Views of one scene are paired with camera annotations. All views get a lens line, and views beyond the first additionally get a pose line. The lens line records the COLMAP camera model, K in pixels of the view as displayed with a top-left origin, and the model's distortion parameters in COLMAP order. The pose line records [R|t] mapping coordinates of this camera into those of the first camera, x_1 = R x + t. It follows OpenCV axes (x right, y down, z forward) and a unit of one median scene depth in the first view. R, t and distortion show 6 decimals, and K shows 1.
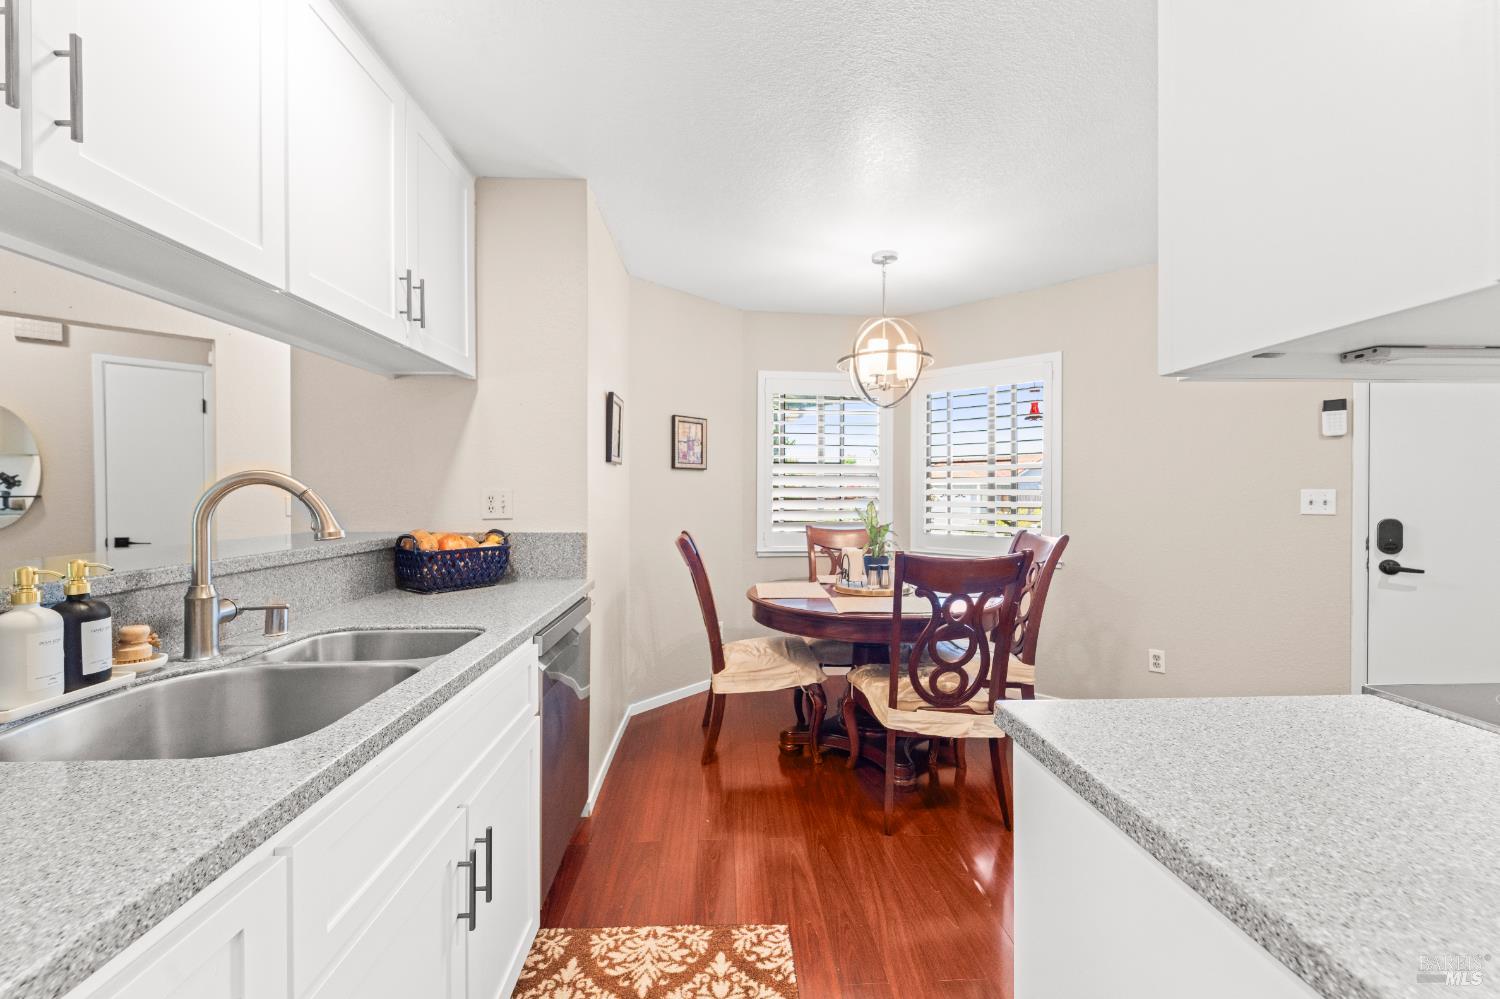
lens RADIAL K [[594.5, 0, 750.1], [0, 594.5, 494.5], [0, 0, 1]] dist [-0.000165, -0.000017]
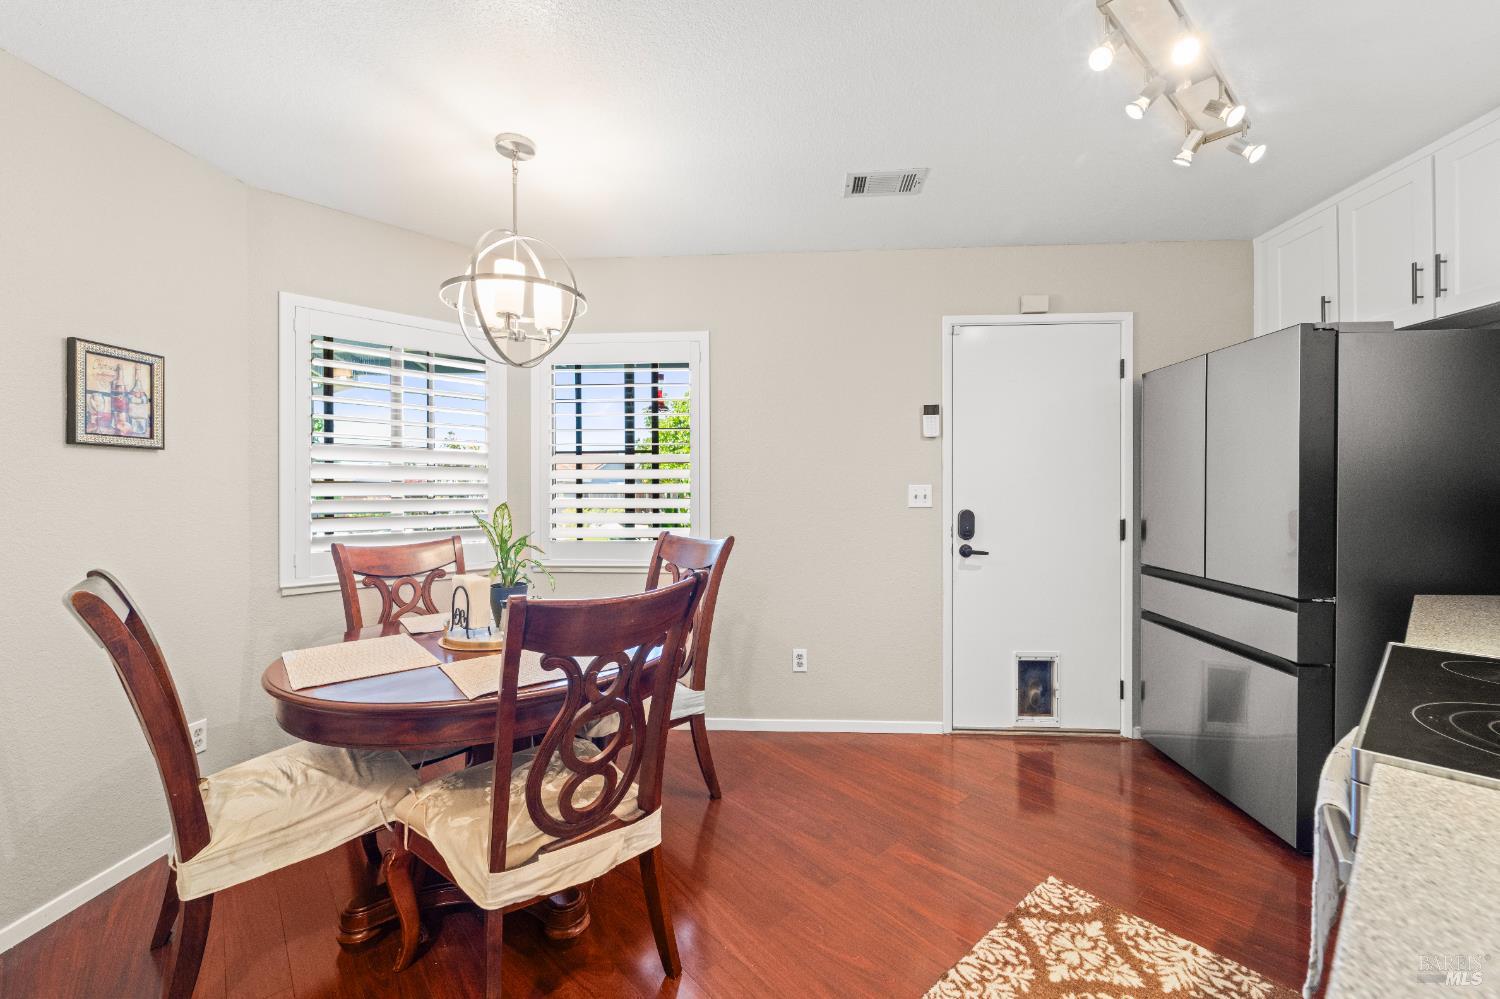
lens RADIAL K [[611.6, 0, 753.4], [0, 611.6, 488.9], [0, 0, 1]] dist [-0.003856, -0.000300]
pose [[0.774991, -0.005796, 0.631946, -0.008958], [0.005547, 0.999982, 0.002368, -0.004773], [-0.631948, 0.001670, 0.775009, 0.284453]]
